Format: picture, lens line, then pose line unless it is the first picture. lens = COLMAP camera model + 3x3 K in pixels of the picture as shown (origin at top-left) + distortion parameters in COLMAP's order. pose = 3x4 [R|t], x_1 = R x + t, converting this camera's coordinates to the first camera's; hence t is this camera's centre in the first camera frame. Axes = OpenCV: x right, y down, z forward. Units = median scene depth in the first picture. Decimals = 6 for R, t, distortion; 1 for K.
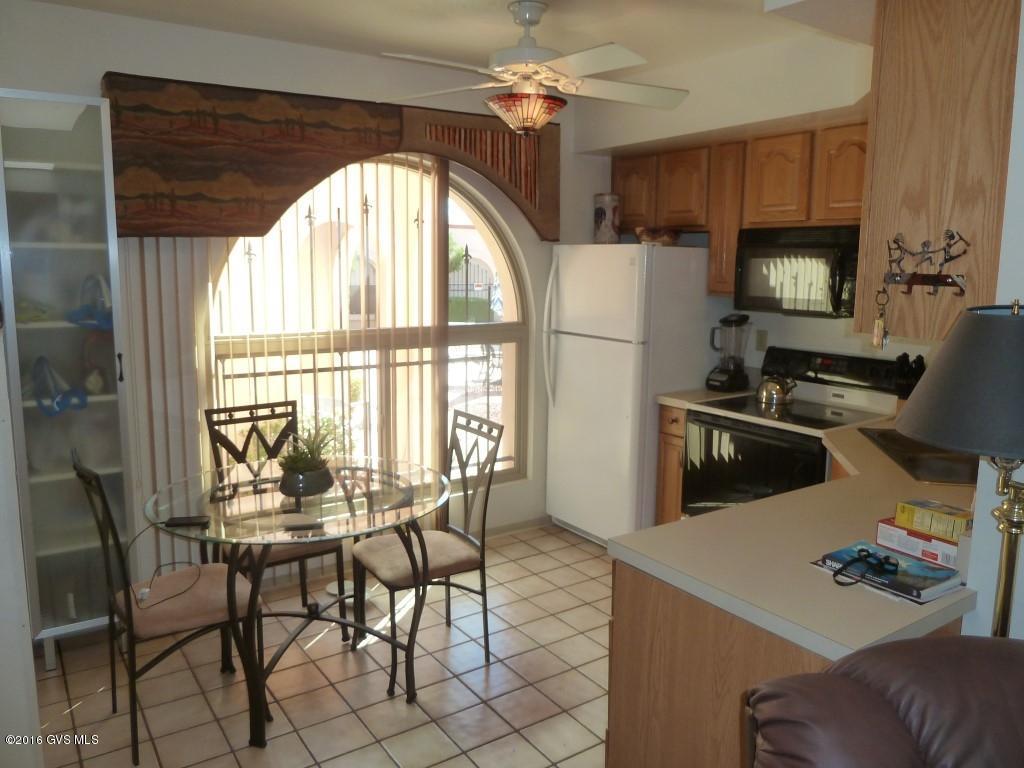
lens RADIAL K [[779.9, 0, 512.0], [0, 779.9, 384.0], [0, 0, 1]] dist [-0.030984, 0.013472]
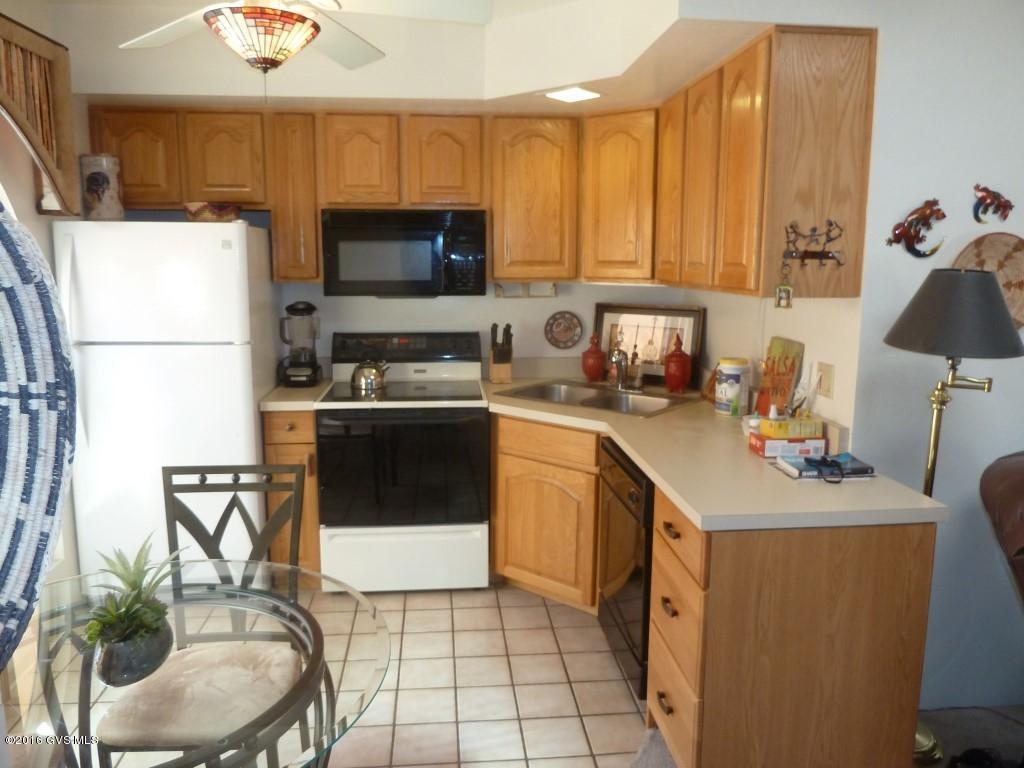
lens RADIAL K [[779.9, 0, 512.0], [0, 779.9, 384.0], [0, 0, 1]] dist [-0.030984, 0.013472]
pose [[0.471355, -0.152657, 0.868631, -0.906753], [0.137747, 0.985561, 0.098459, -0.111238], [-0.871120, 0.073242, 0.485578, 0.761780]]
